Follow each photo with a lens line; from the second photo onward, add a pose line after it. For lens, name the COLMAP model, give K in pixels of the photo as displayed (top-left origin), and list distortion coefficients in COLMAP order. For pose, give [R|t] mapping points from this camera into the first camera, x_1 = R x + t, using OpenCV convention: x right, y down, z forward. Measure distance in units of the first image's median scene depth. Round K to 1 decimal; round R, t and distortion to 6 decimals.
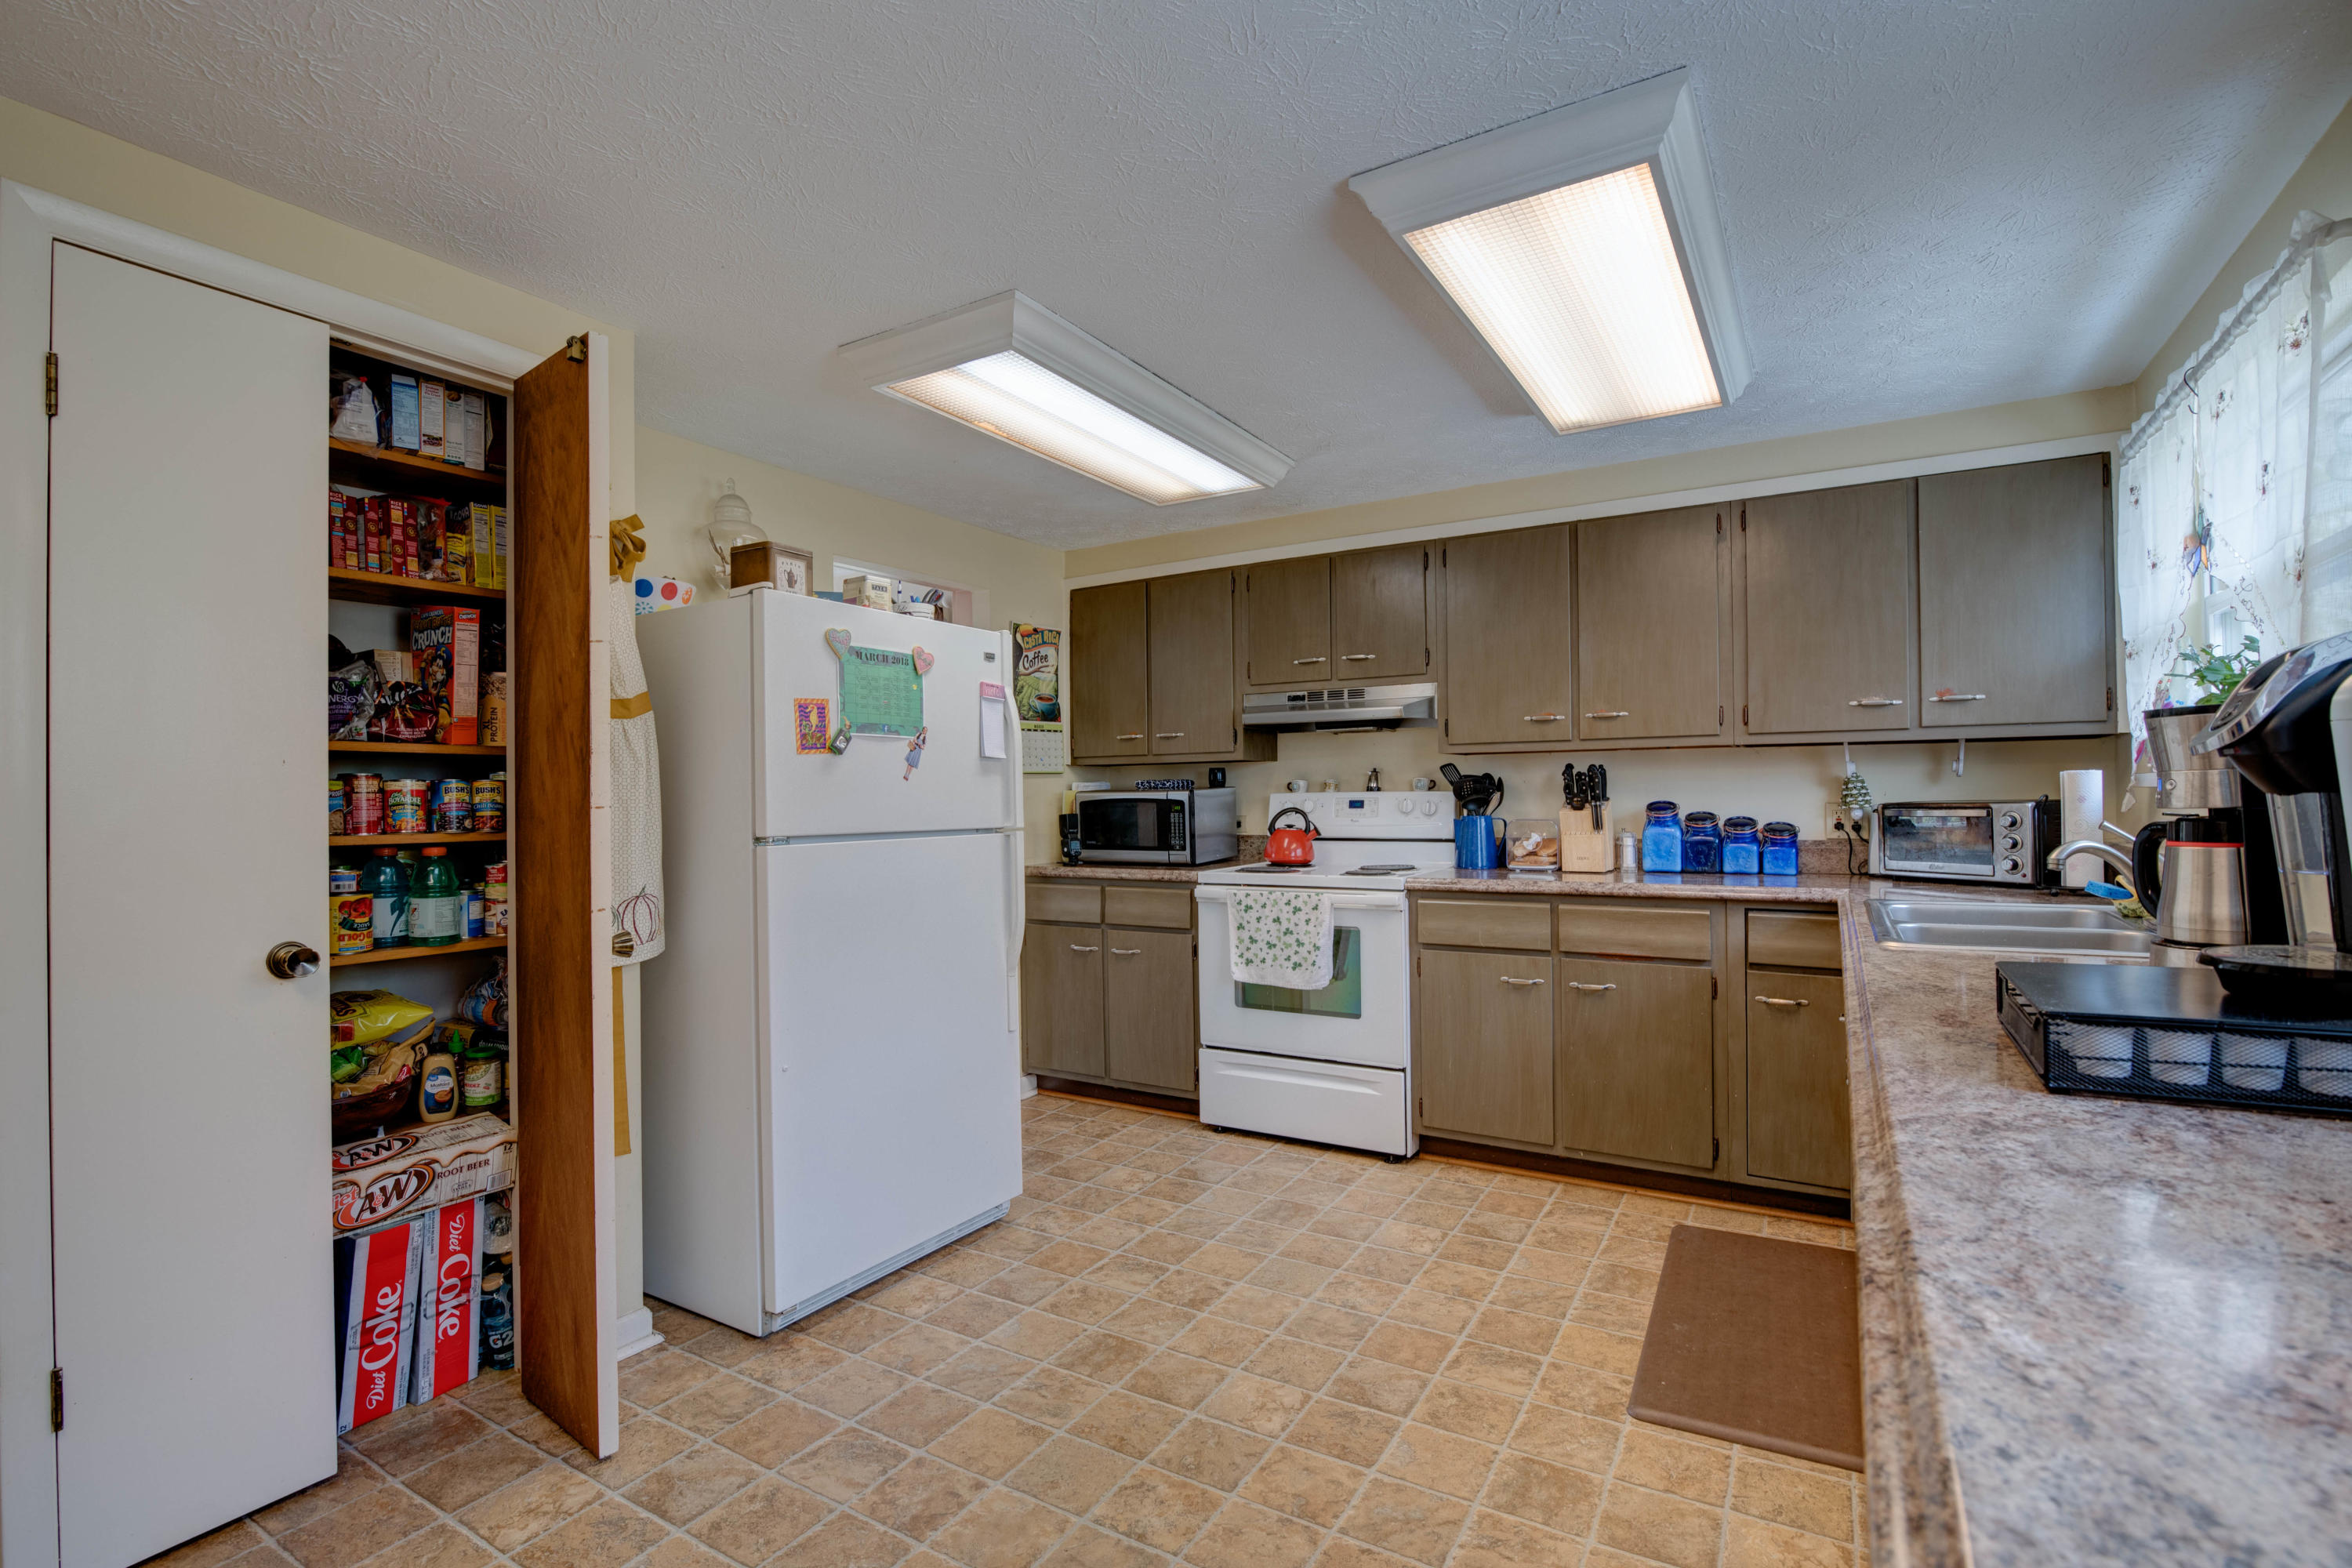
lens RADIAL K [[1078.8, 0, 1163.0], [0, 1078.8, 796.1], [0, 0, 1]] dist [-0.012041, 0.000053]
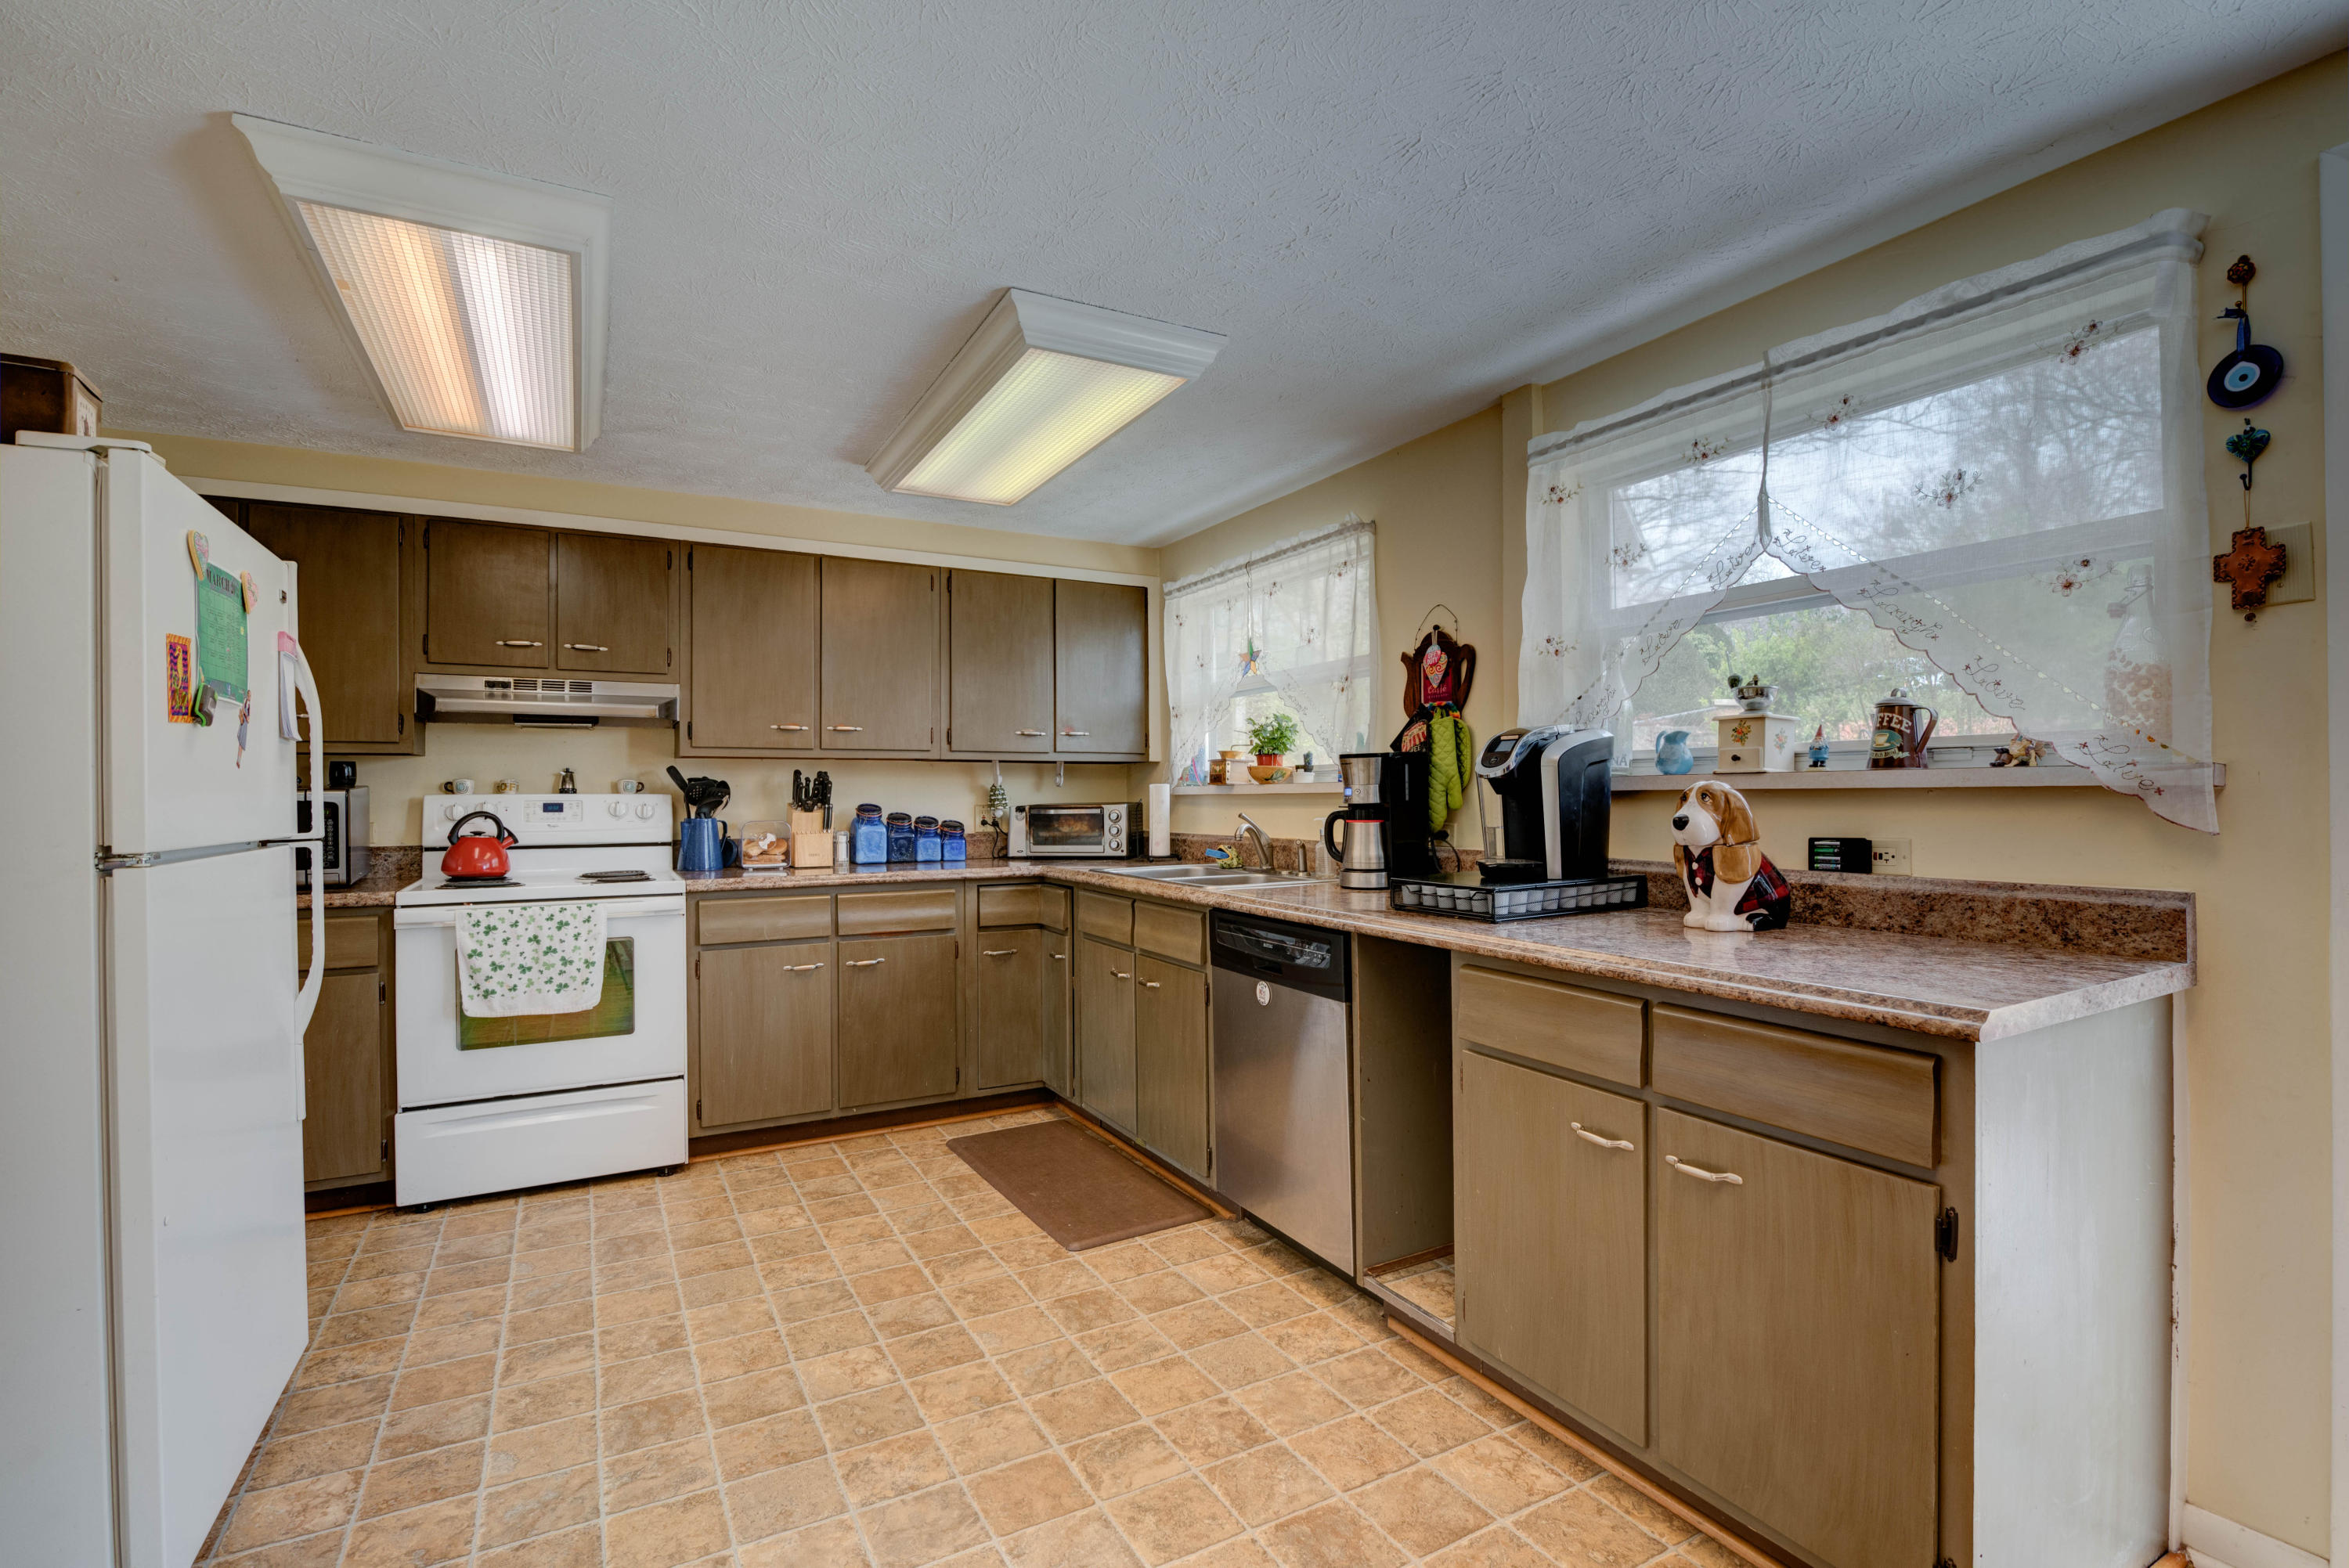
lens RADIAL K [[1077.3, 0, 1176.6], [0, 1077.3, 795.9], [0, 0, 1]] dist [-0.012041, 0.000053]
pose [[0.495230, 0.008990, 0.868715, -0.412882], [-0.001419, 0.999953, -0.009539, 0.006869], [-0.868761, 0.003491, 0.495220, 0.122422]]
